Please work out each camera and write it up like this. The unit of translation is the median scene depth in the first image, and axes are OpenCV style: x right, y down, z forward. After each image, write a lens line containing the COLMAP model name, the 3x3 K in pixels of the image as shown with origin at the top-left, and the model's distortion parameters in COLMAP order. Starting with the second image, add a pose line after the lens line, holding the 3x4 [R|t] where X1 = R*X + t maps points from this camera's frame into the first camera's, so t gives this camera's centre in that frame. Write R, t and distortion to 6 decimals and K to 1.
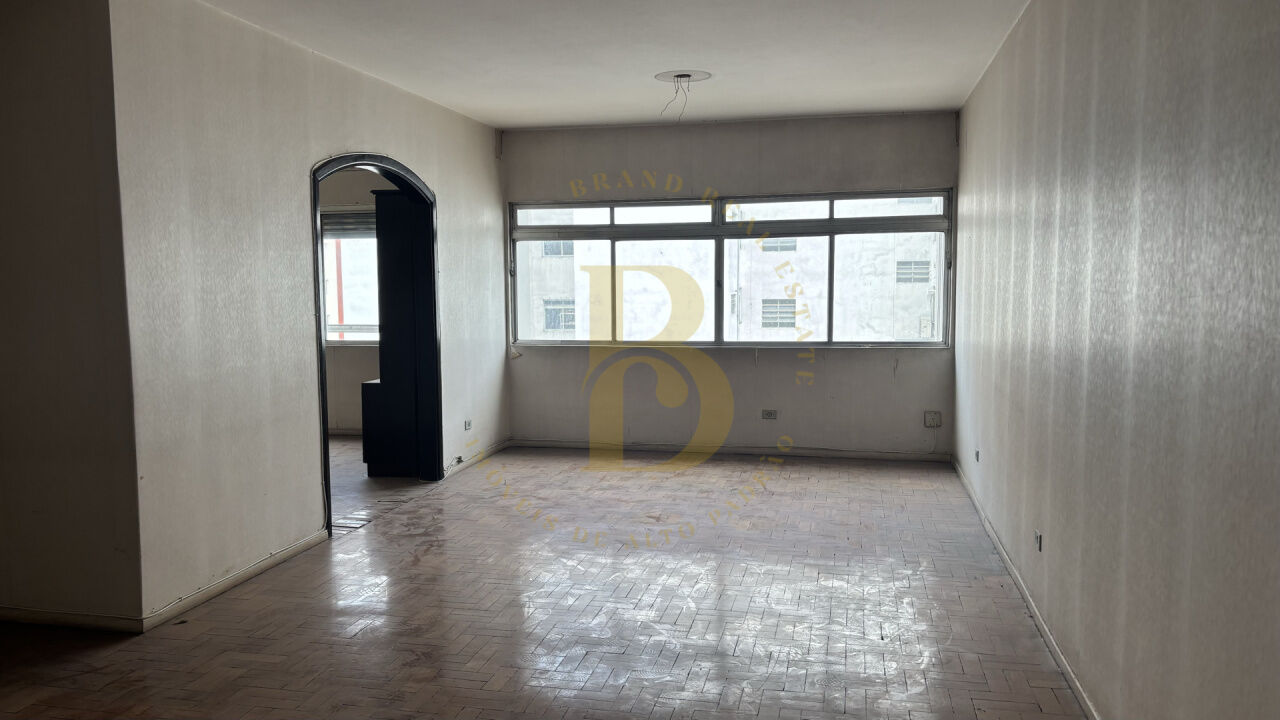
lens RADIAL K [[956.3, 0, 640.0], [0, 956.3, 360.0], [0, 0, 1]] dist [-0.000772, -0.001785]
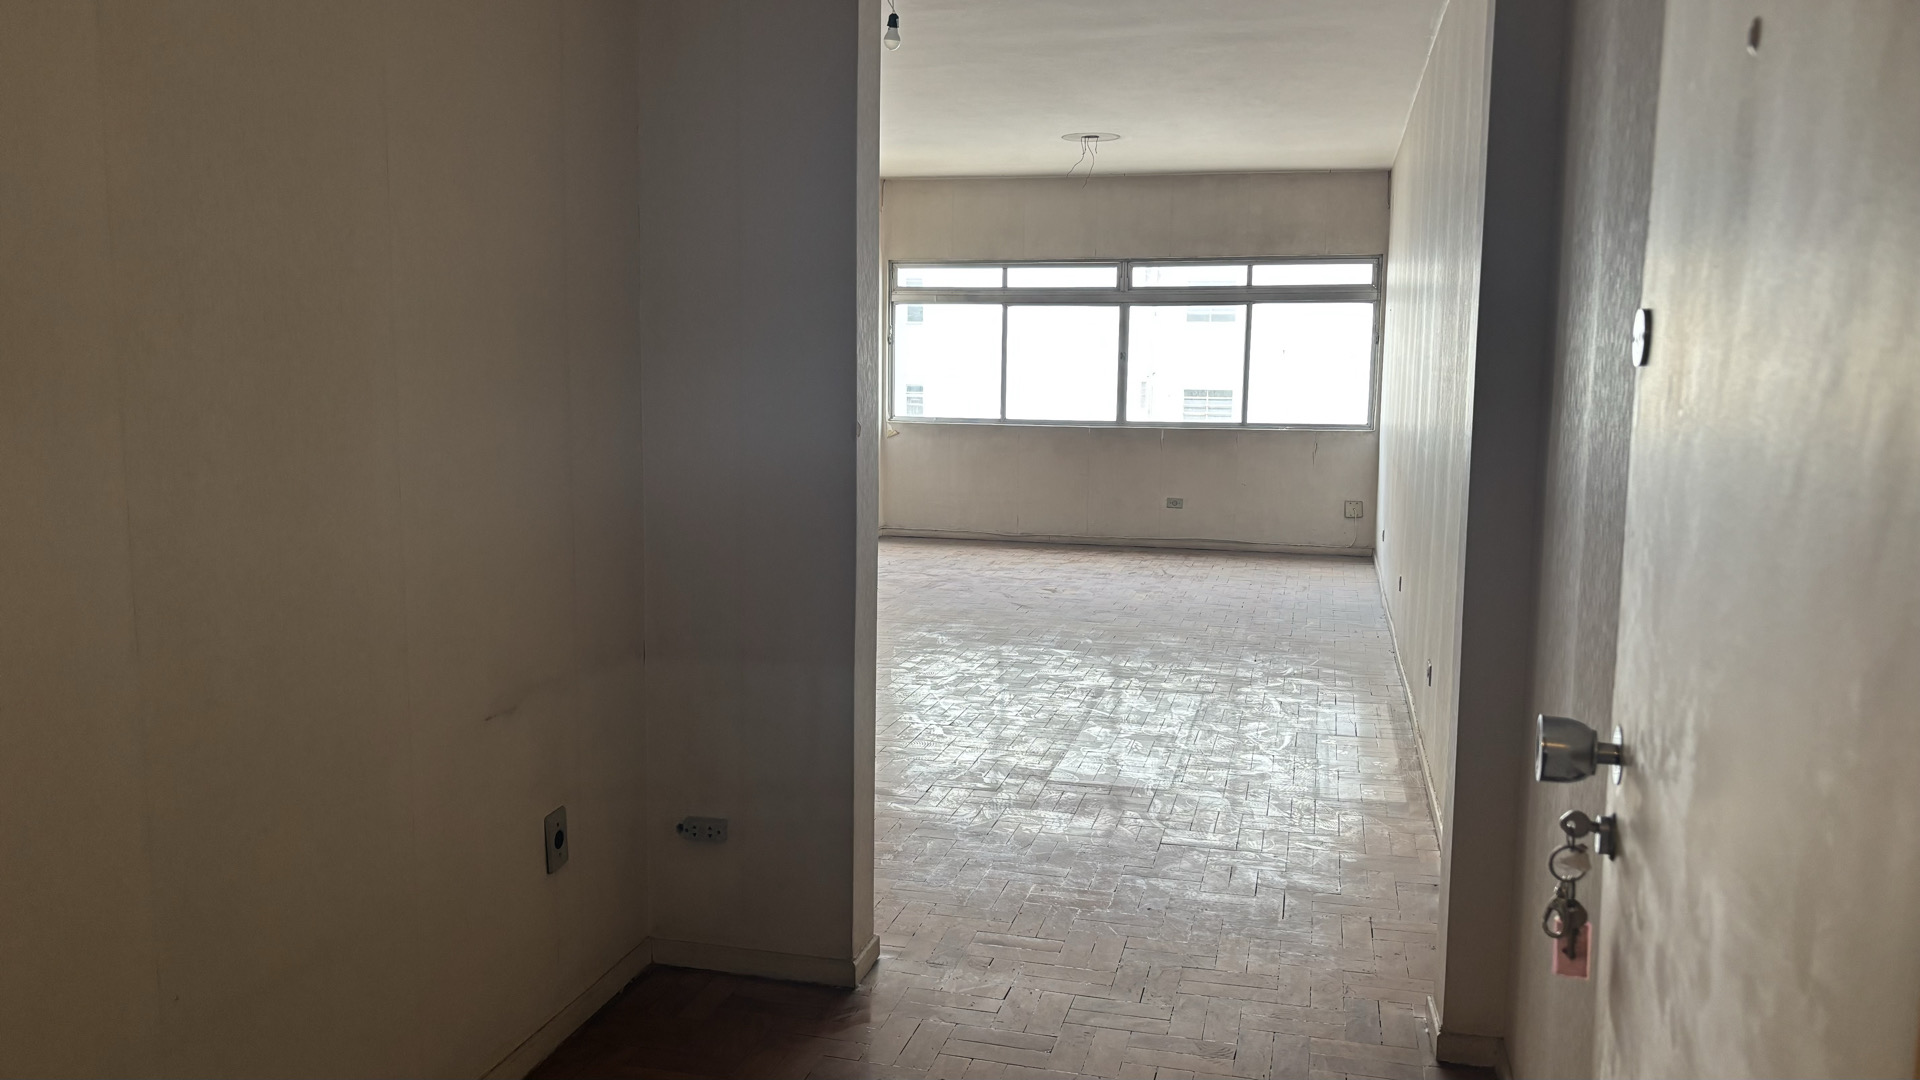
lens RADIAL K [[1478.7, 0, 963.7], [0, 1478.7, 575.2], [0, 0, 1]] dist [0.008571, 0.003942]
pose [[0.999477, 0.022639, -0.023096, -0.031443], [-0.021236, 0.998015, 0.059280, 0.048230], [0.024393, -0.058759, 0.997974, -0.420556]]
